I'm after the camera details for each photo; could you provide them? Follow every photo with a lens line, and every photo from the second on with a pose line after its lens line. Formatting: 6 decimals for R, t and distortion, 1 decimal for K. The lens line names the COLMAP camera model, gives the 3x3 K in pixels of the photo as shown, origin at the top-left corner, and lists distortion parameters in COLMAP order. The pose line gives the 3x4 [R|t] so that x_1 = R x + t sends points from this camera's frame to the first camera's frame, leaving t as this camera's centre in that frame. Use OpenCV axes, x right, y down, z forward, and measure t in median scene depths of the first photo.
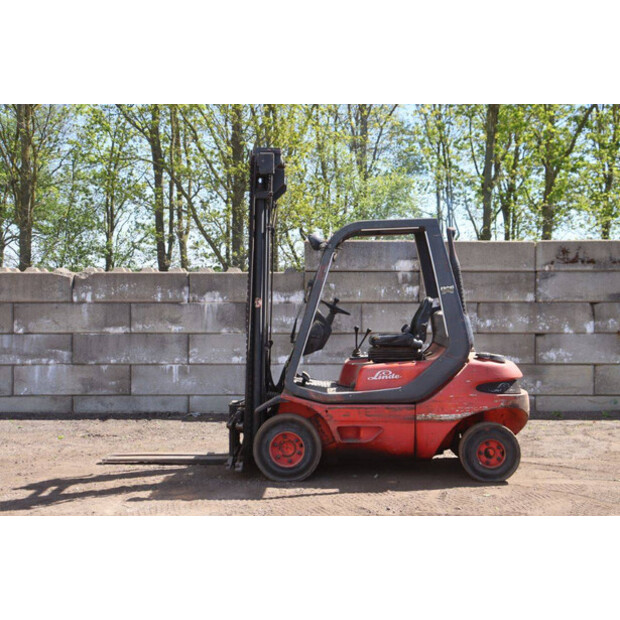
lens RADIAL K [[888.7, 0, 310.0], [0, 888.7, 310.0], [0, 0, 1]] dist [0.059365, 0.120873]
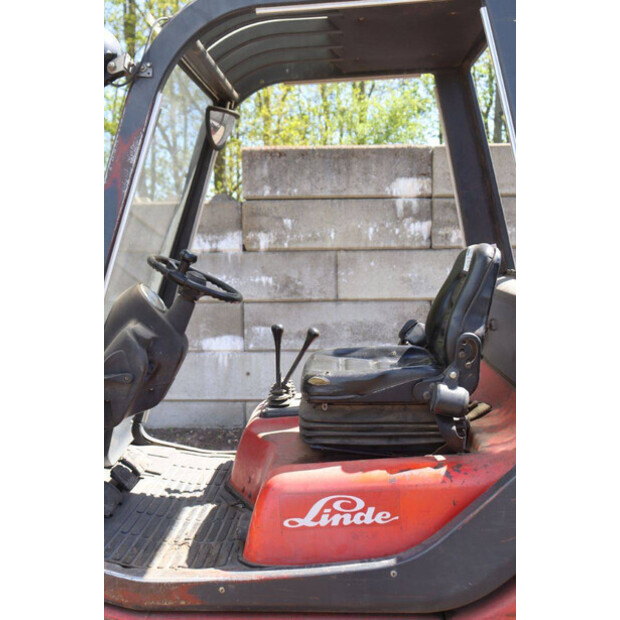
lens RADIAL K [[732.5, 0, 310.0], [0, 732.5, 310.0], [0, 0, 1]] dist [-0.003852, -0.002180]
pose [[0.999624, -0.009335, -0.025774, 0.052658], [0.011446, 0.996484, 0.082992, -0.009178], [0.024909, -0.083256, 0.996217, 0.498339]]
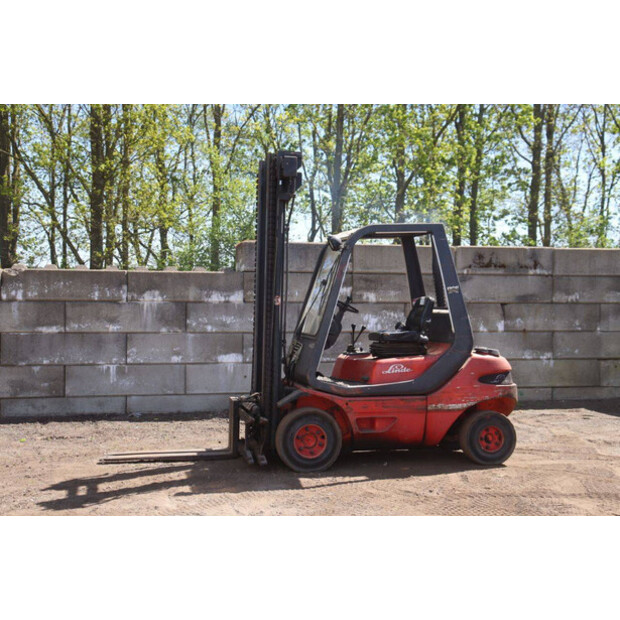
lens RADIAL K [[904.8, 0, 310.0], [0, 904.8, 310.0], [0, 0, 1]] dist [0.080332, 0.110497]
pose [[0.969590, 0.003747, 0.244707, -0.186210], [-0.002933, 0.999989, -0.003690, 0.004311], [-0.244718, 0.002860, 0.969590, -0.020770]]
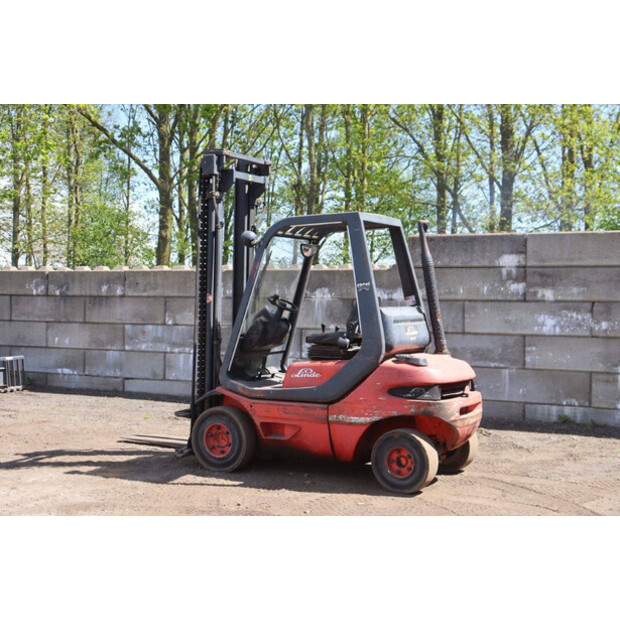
lens RADIAL K [[904.8, 0, 310.0], [0, 904.8, 310.0], [0, 0, 1]] dist [0.080332, 0.110497]
pose [[0.885819, 0.016001, -0.463756, 0.359605], [-0.014626, 0.999871, 0.006562, -0.002146], [0.463801, 0.000970, 0.885939, 0.075016]]
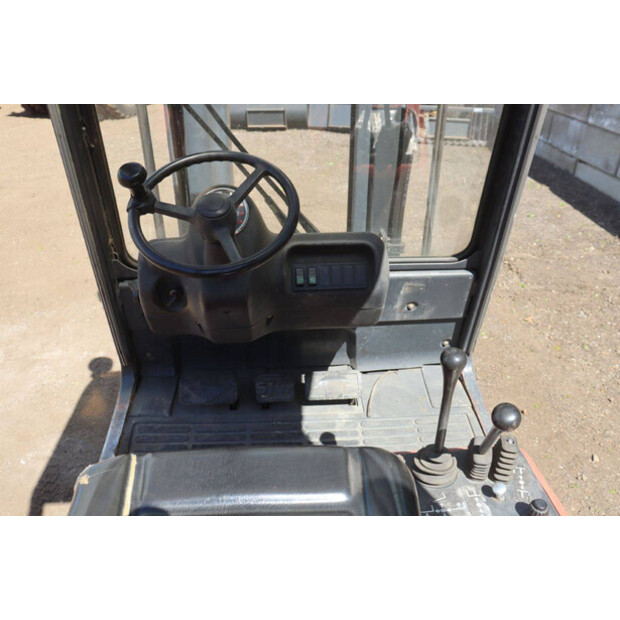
lens RADIAL K [[518.9, 0, 310.0], [0, 518.9, 310.0], [0, 0, 1]] dist [-0.121123, 0.002554]
pose [[0.079474, 0.514541, -0.853775, 0.096175], [-0.012494, 0.856931, 0.515280, -0.030459], [0.996759, -0.030284, 0.074532, 0.687410]]
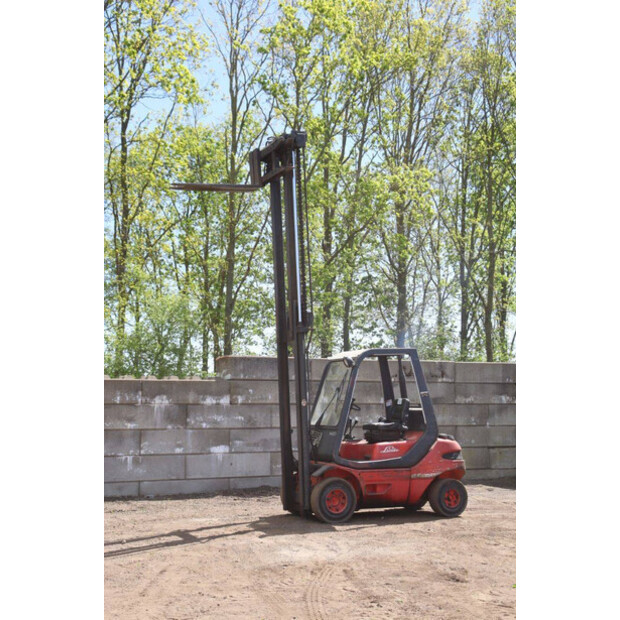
lens RADIAL K [[932.4, 0, 310.0], [0, 932.4, 310.0], [0, 0, 1]] dist [0.114290, 0.004731]
pose [[0.902289, 0.044416, 0.428837, -0.488315], [0.005321, 0.993456, -0.114090, 0.011283], [-0.431098, 0.105224, 0.896148, -0.273964]]
